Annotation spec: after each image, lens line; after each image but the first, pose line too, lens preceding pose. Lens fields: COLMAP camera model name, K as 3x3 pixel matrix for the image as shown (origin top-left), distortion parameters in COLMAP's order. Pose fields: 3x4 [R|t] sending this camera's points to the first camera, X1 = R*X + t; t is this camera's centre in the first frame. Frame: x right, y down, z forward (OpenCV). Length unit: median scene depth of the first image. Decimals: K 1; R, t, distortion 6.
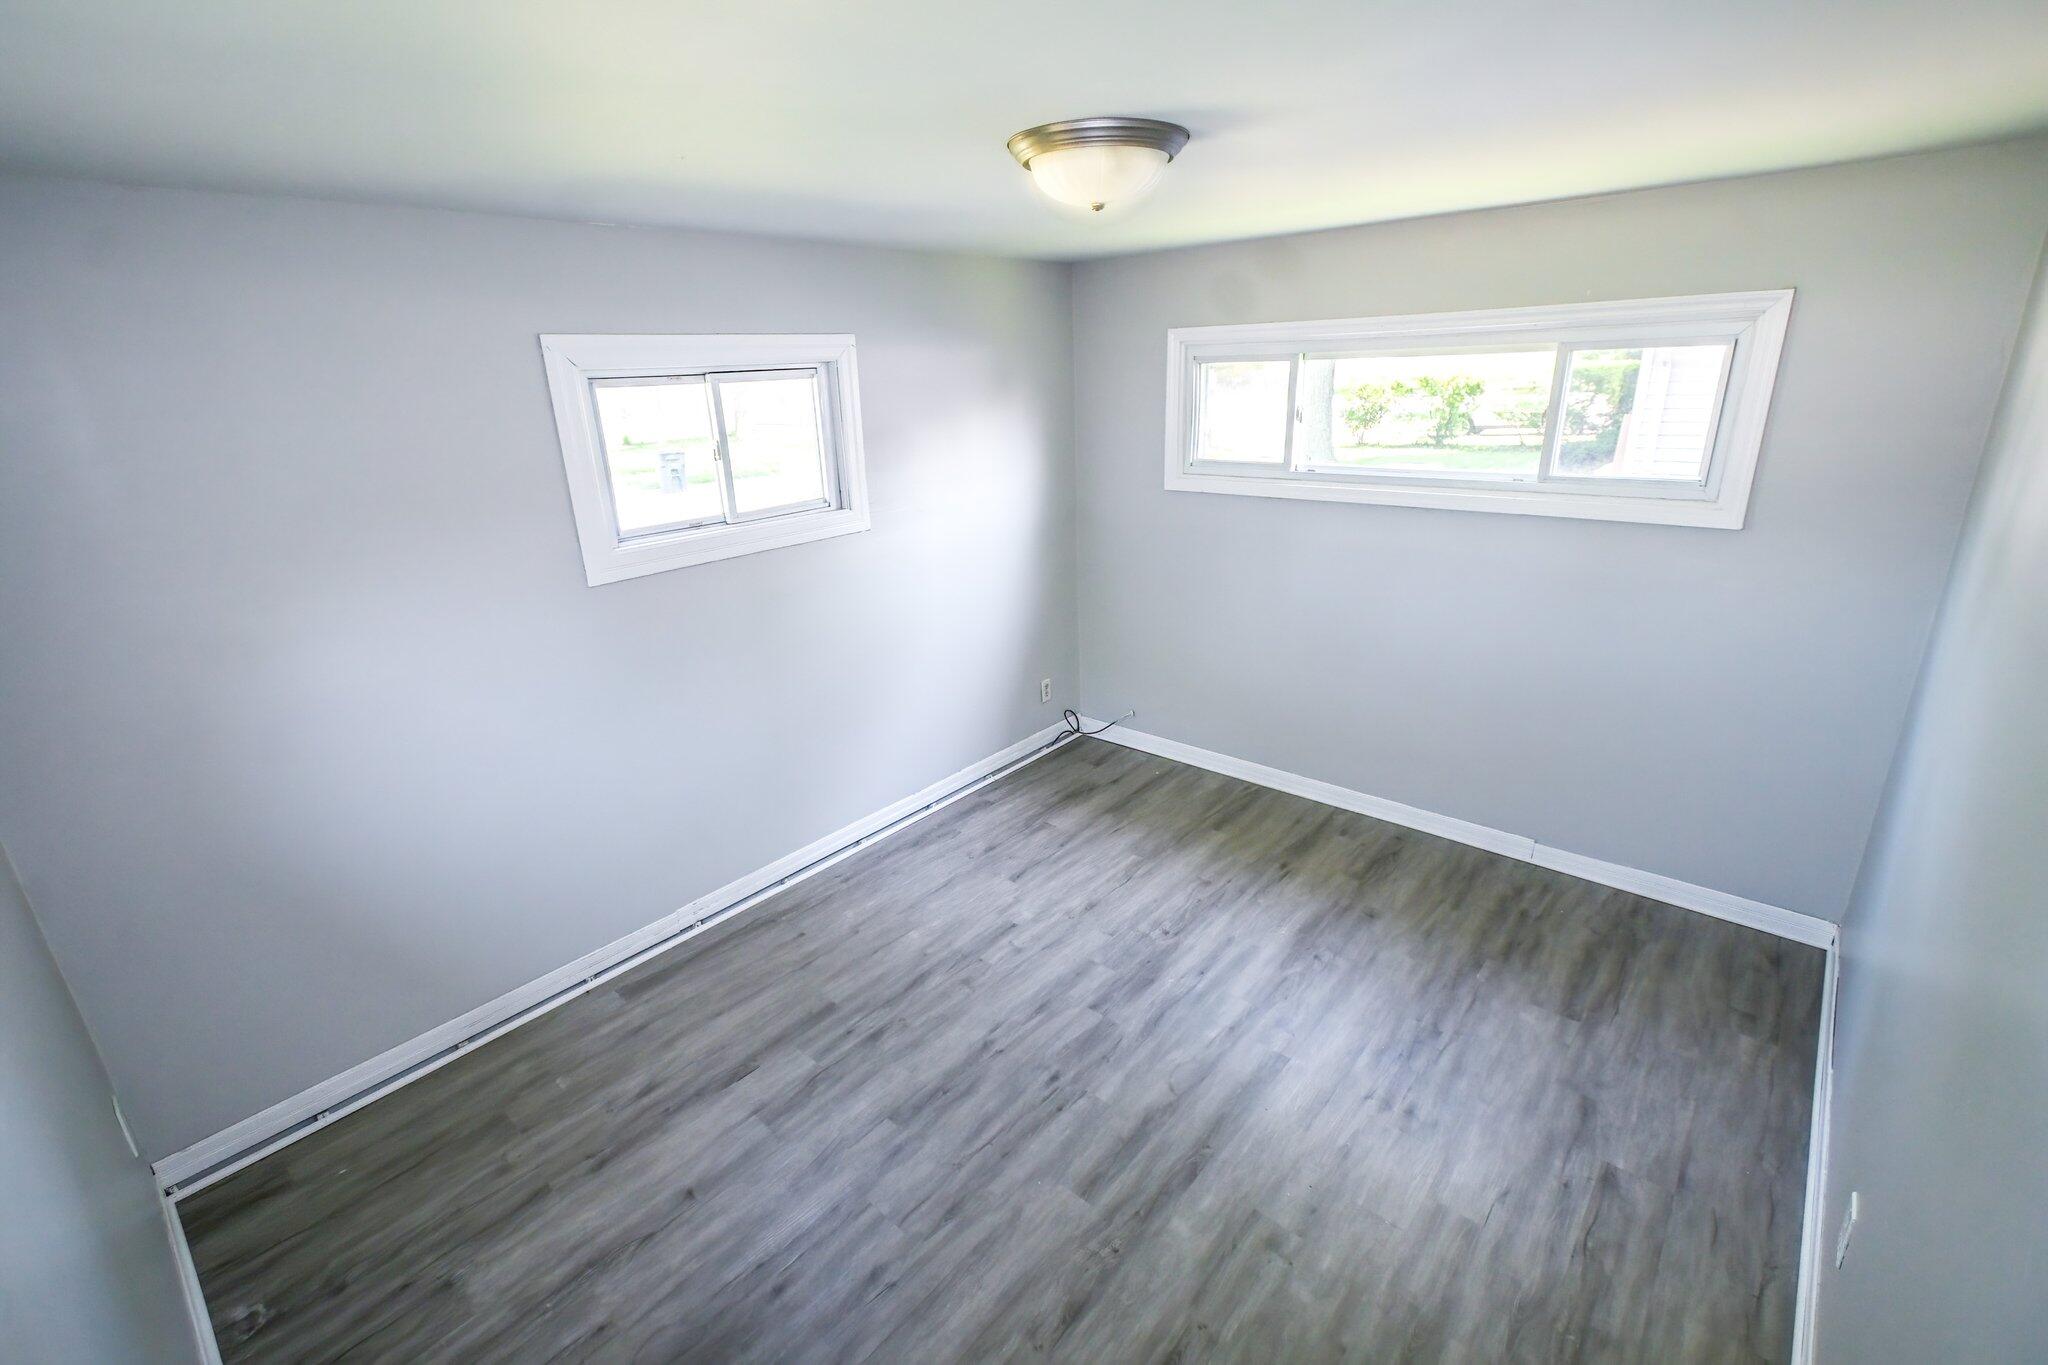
lens RADIAL K [[901.5, 0, 1022.1], [0, 901.5, 684.2], [0, 0, 1]] dist [0.004167, 0.001189]
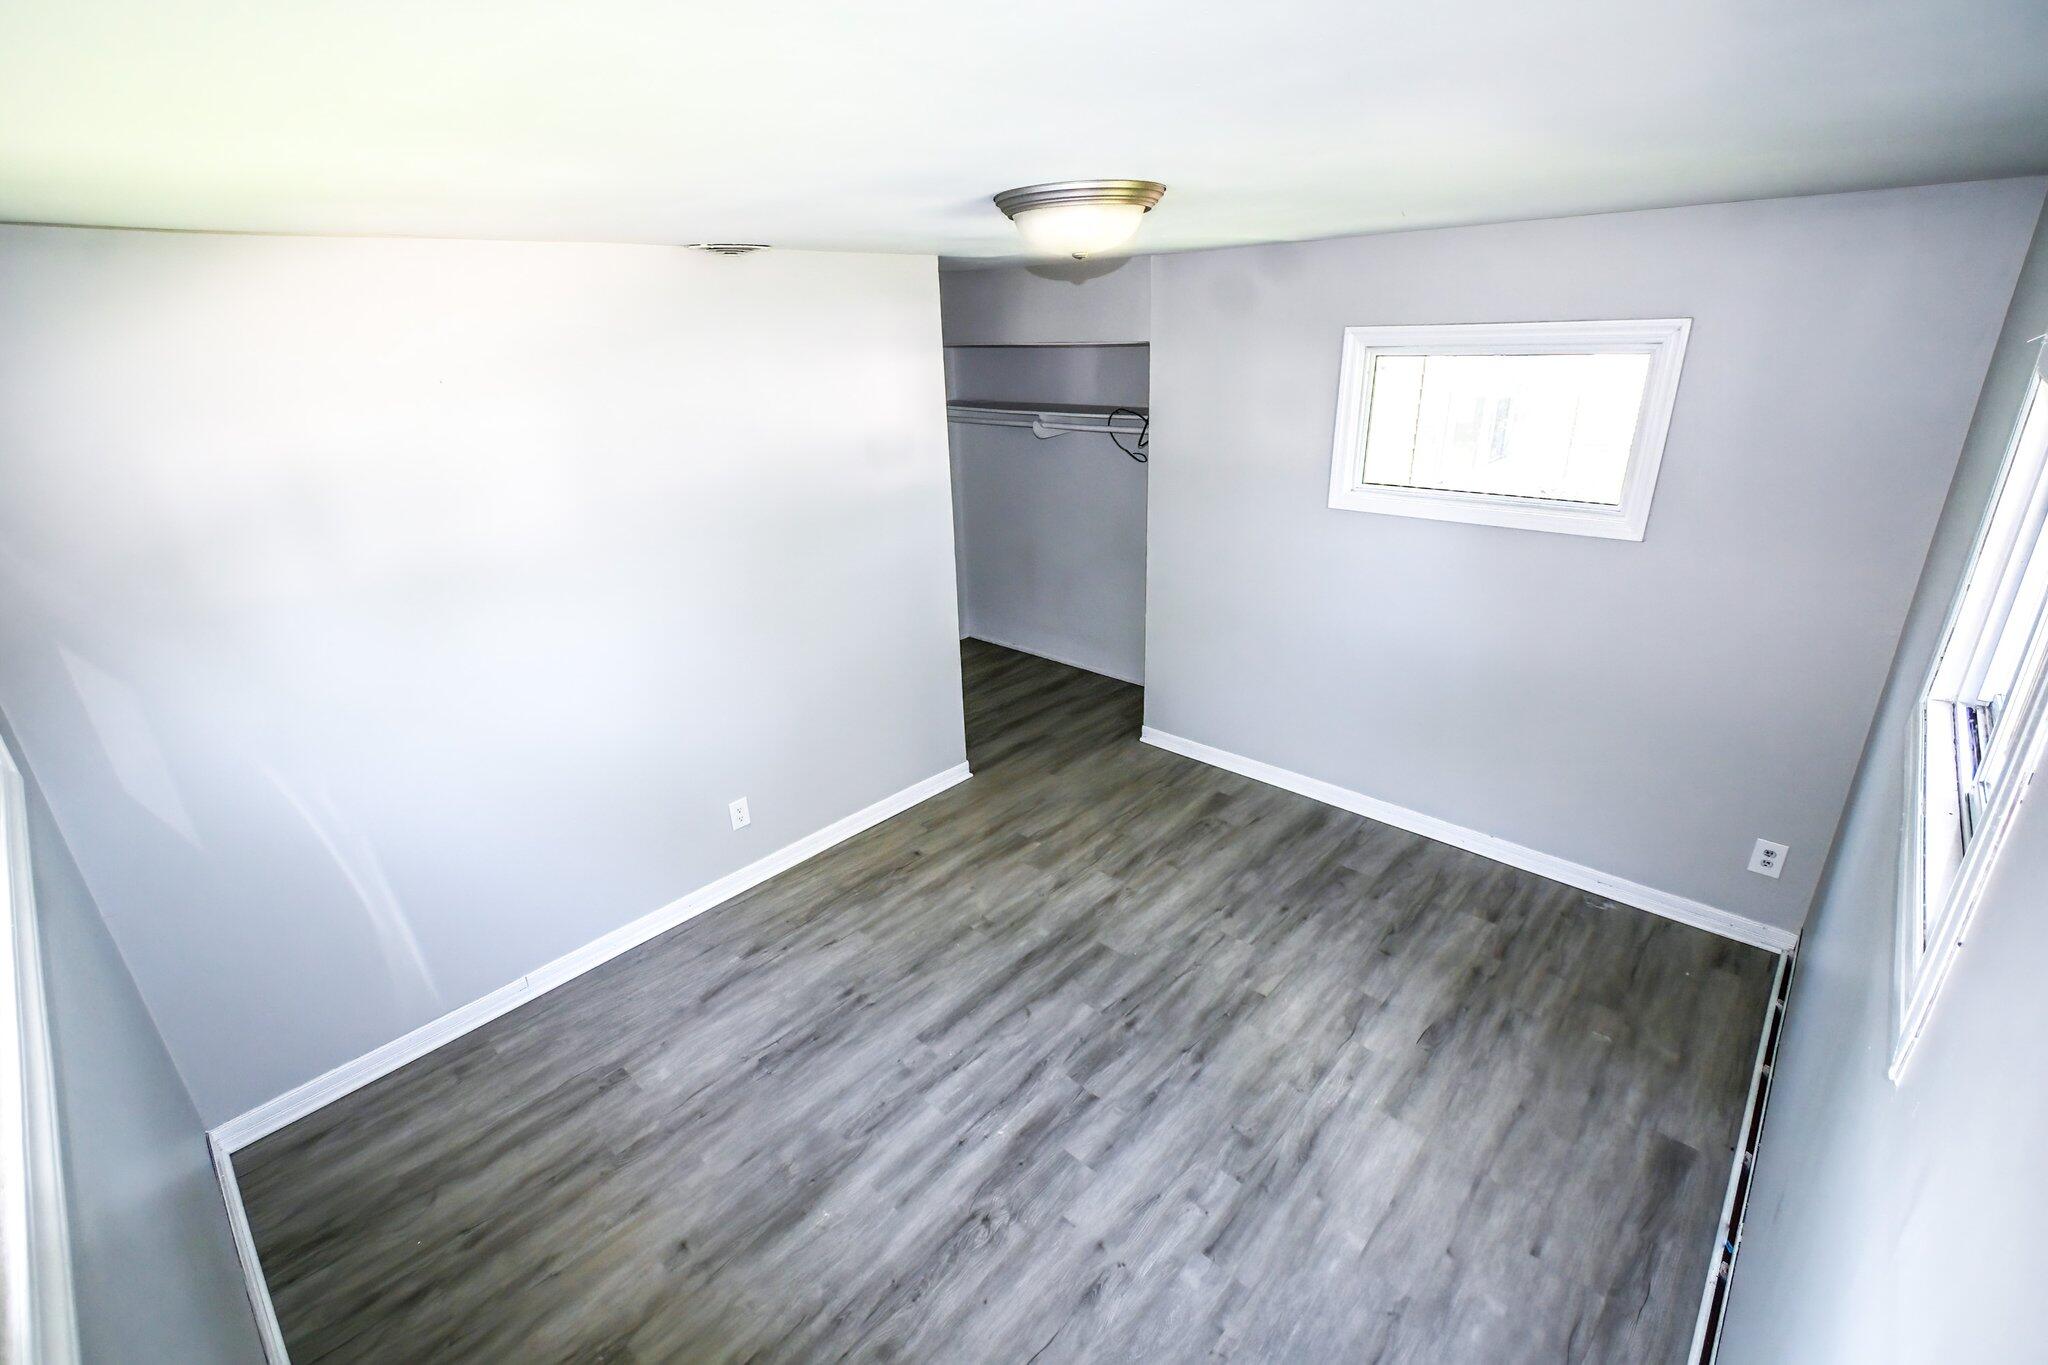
lens RADIAL K [[901.5, 0, 1024.4], [0, 901.5, 681.7], [0, 0, 1]] dist [0.004167, 0.001189]
pose [[-0.997183, 0.058815, 0.046547, 0.086834], [0.074911, 0.749784, 0.657428, -0.608863], [0.003766, 0.659063, -0.752078, 1.513397]]
